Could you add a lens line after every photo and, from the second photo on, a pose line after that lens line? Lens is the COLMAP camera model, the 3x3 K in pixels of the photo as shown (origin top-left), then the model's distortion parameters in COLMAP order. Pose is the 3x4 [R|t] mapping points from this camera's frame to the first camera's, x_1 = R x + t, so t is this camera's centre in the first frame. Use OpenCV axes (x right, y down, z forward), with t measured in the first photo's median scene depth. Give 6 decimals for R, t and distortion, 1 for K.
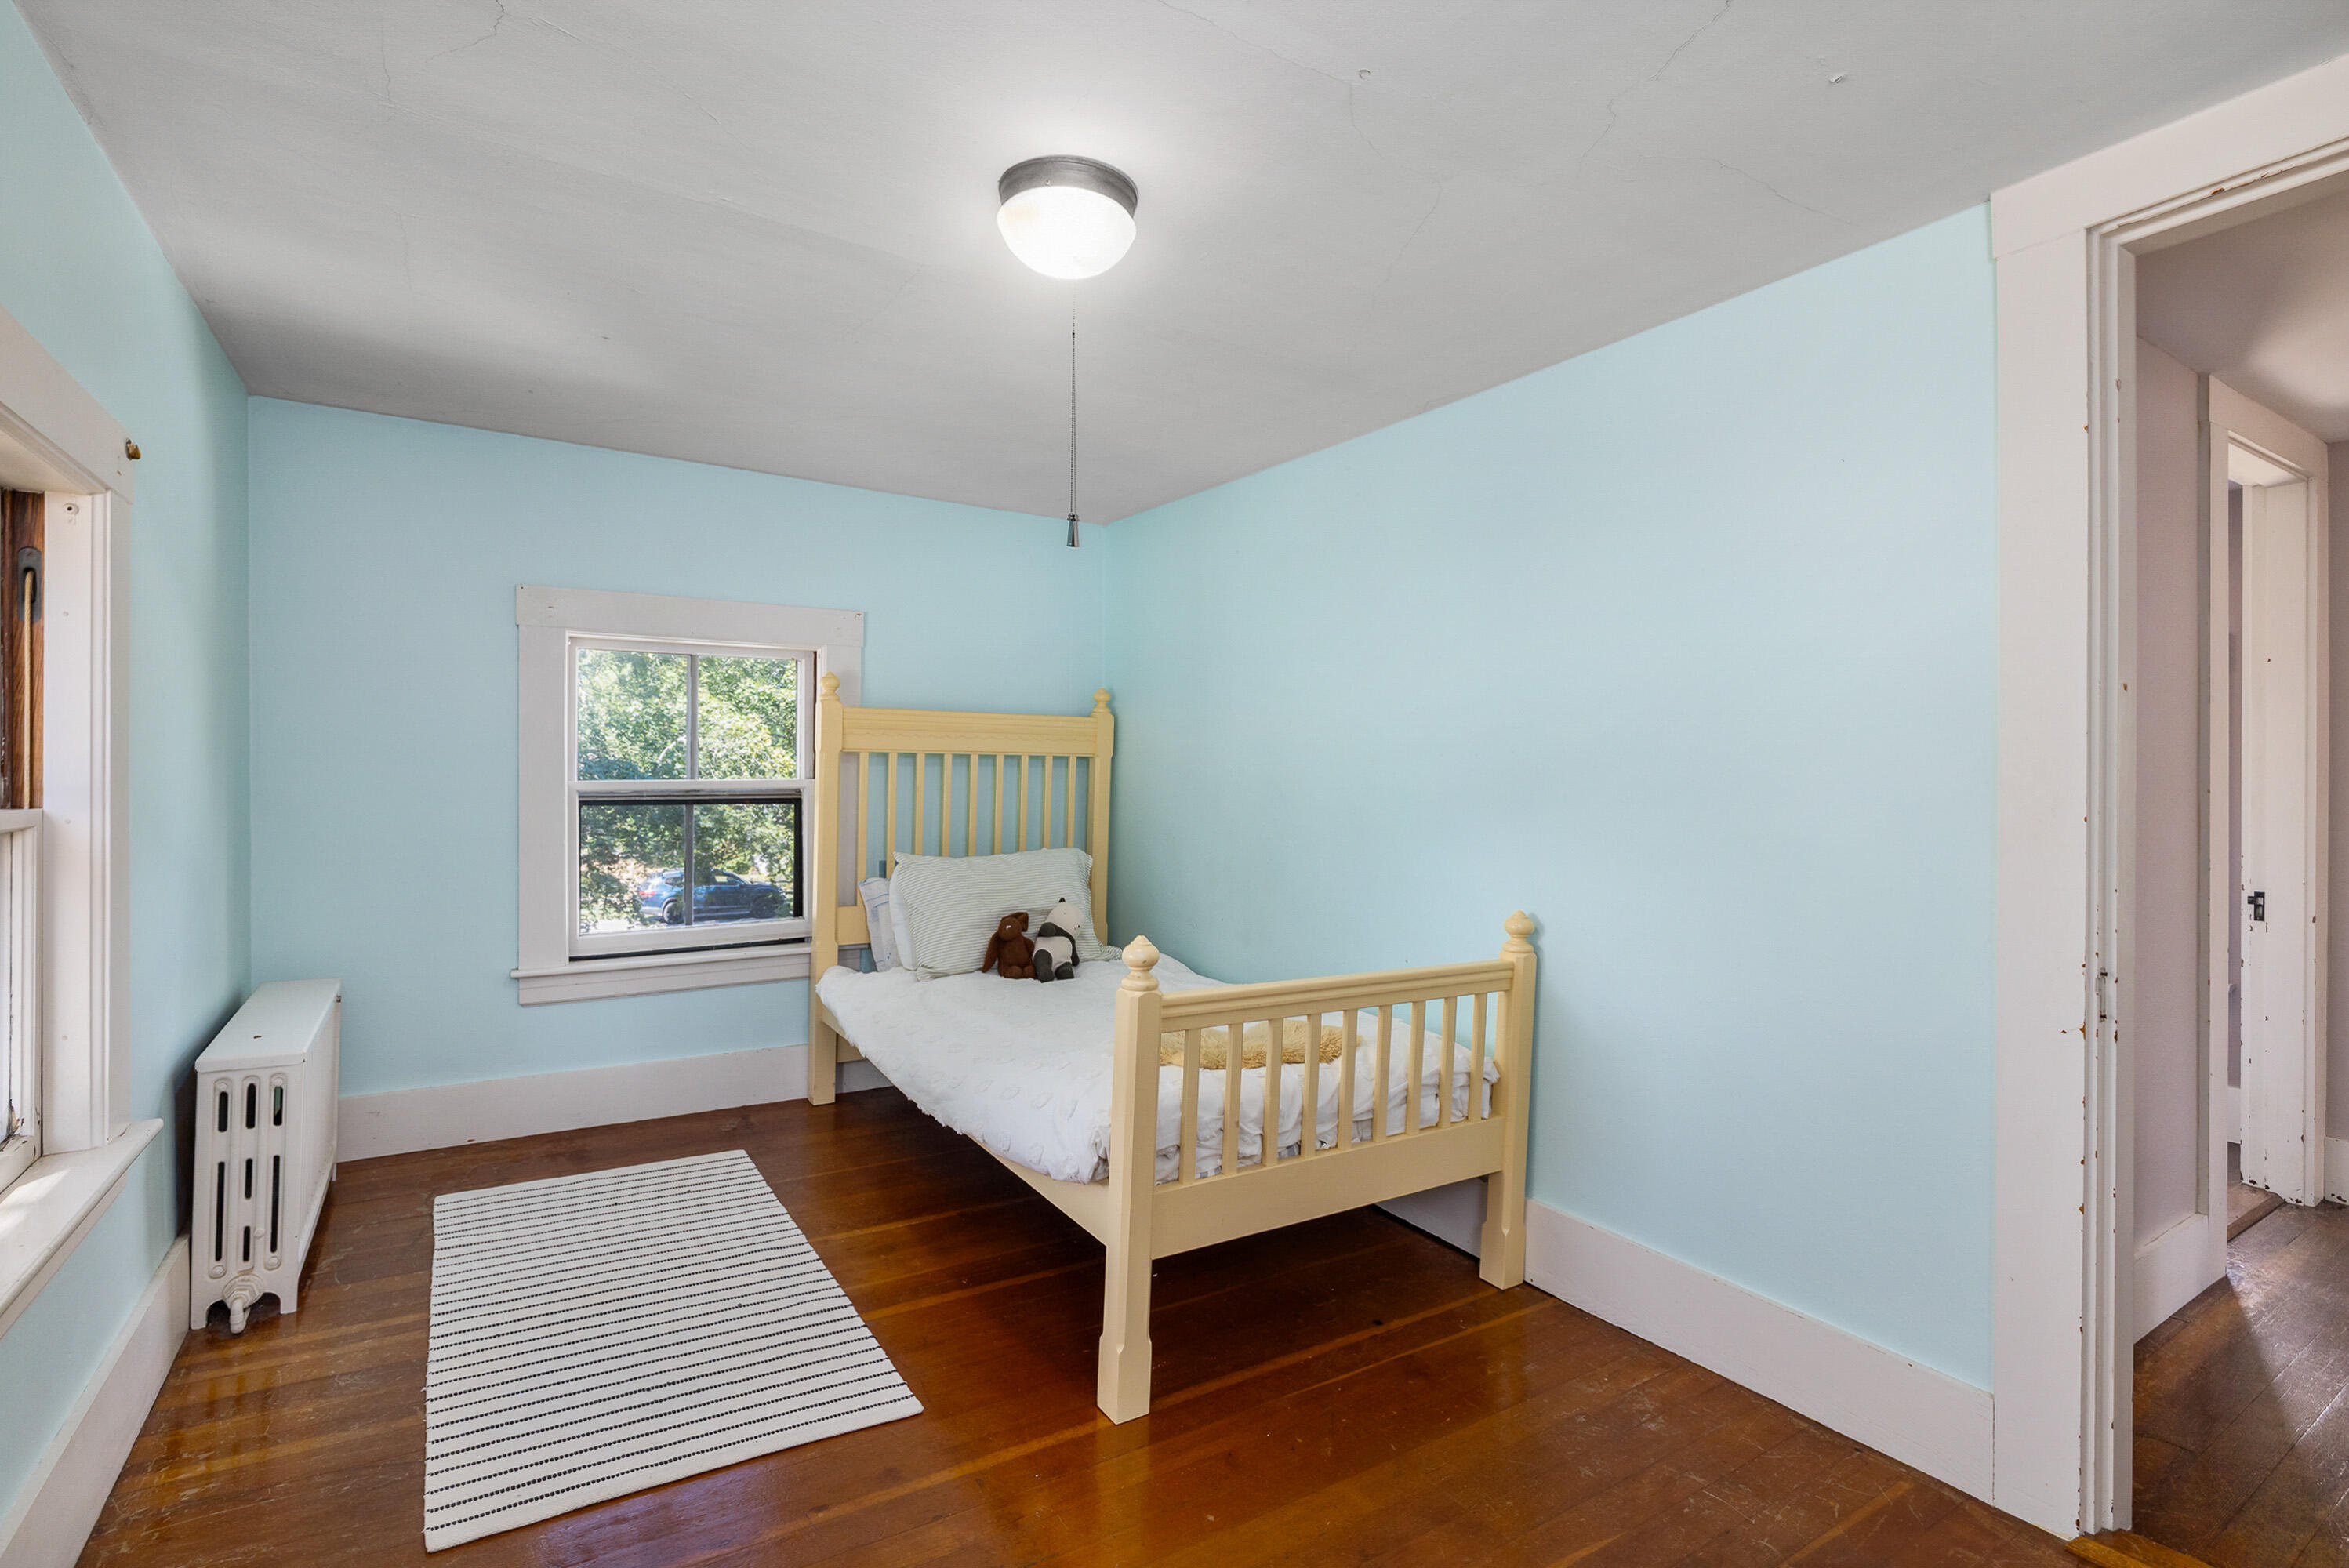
lens RADIAL K [[1123.5, 0, 1176.8], [0, 1123.5, 779.5], [0, 0, 1]] dist [-0.000709, 0.000587]
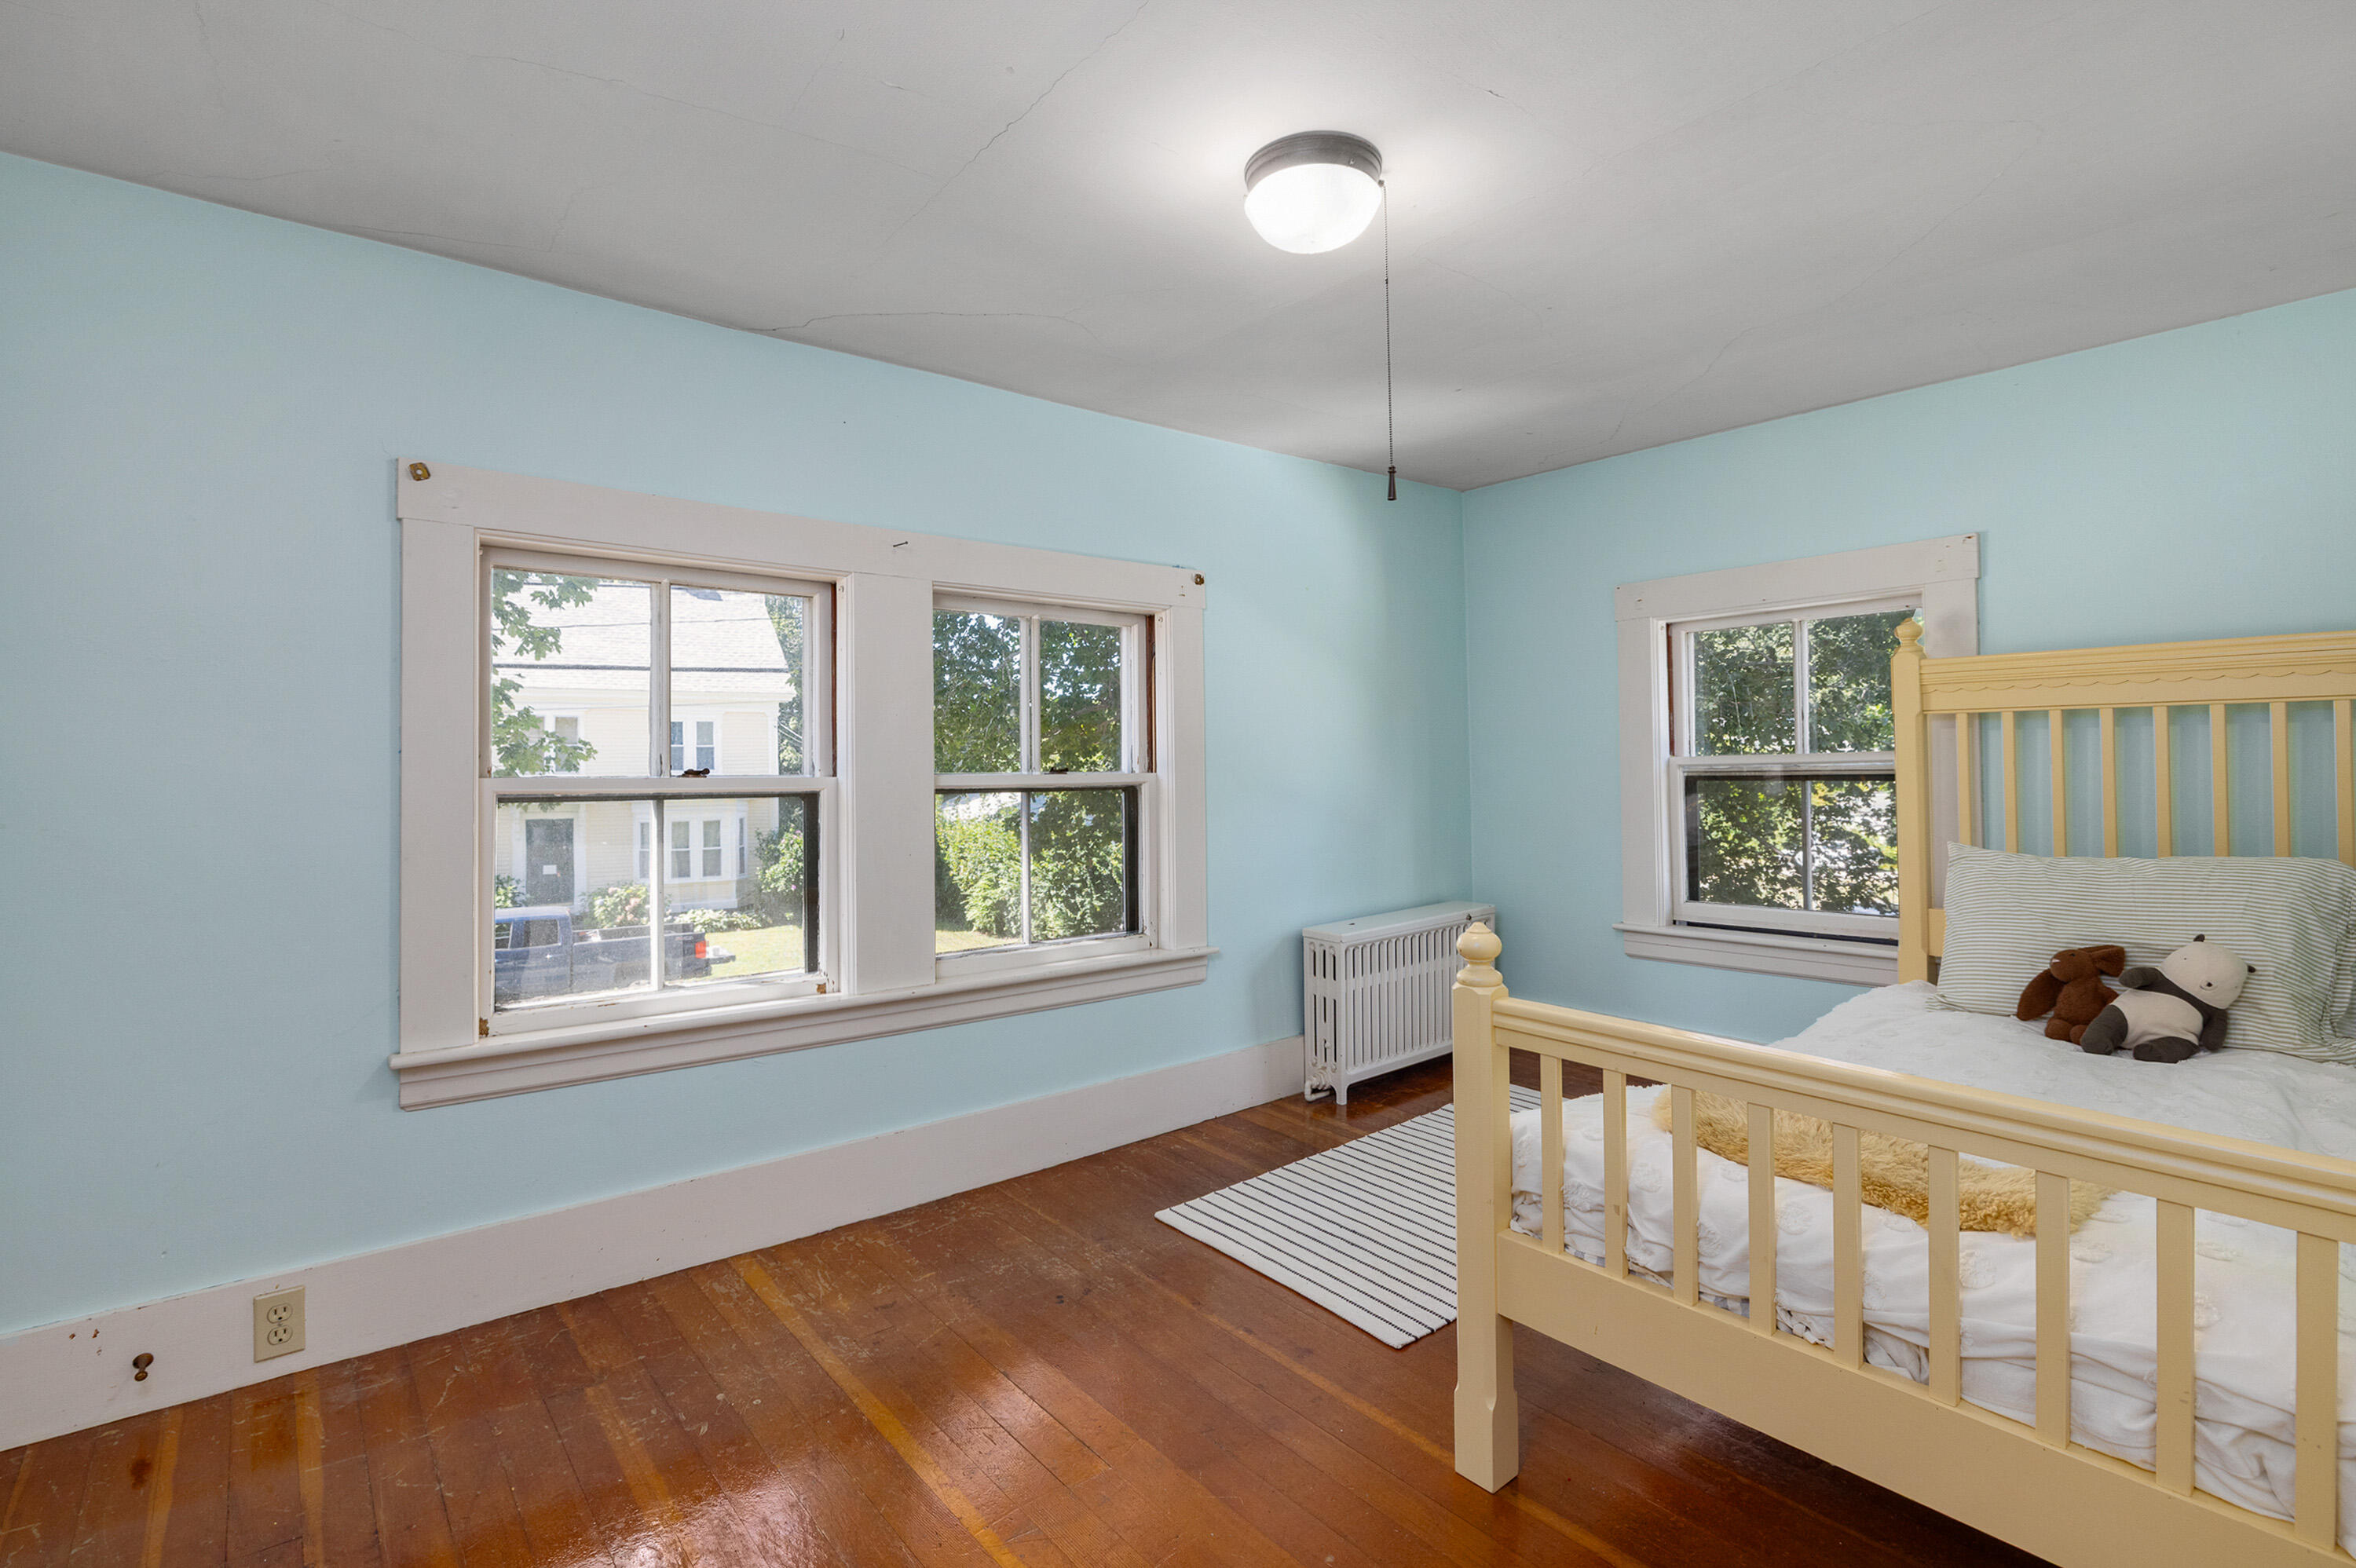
lens RADIAL K [[1126.7, 0, 1180.2], [0, 1126.7, 771.9], [0, 0, 1]] dist [-0.000709, 0.000587]
pose [[0.107146, -0.003942, -0.994235, 0.720383], [0.009182, 0.999953, -0.002975, 0.021786], [0.994201, -0.008810, 0.107178, 0.617672]]
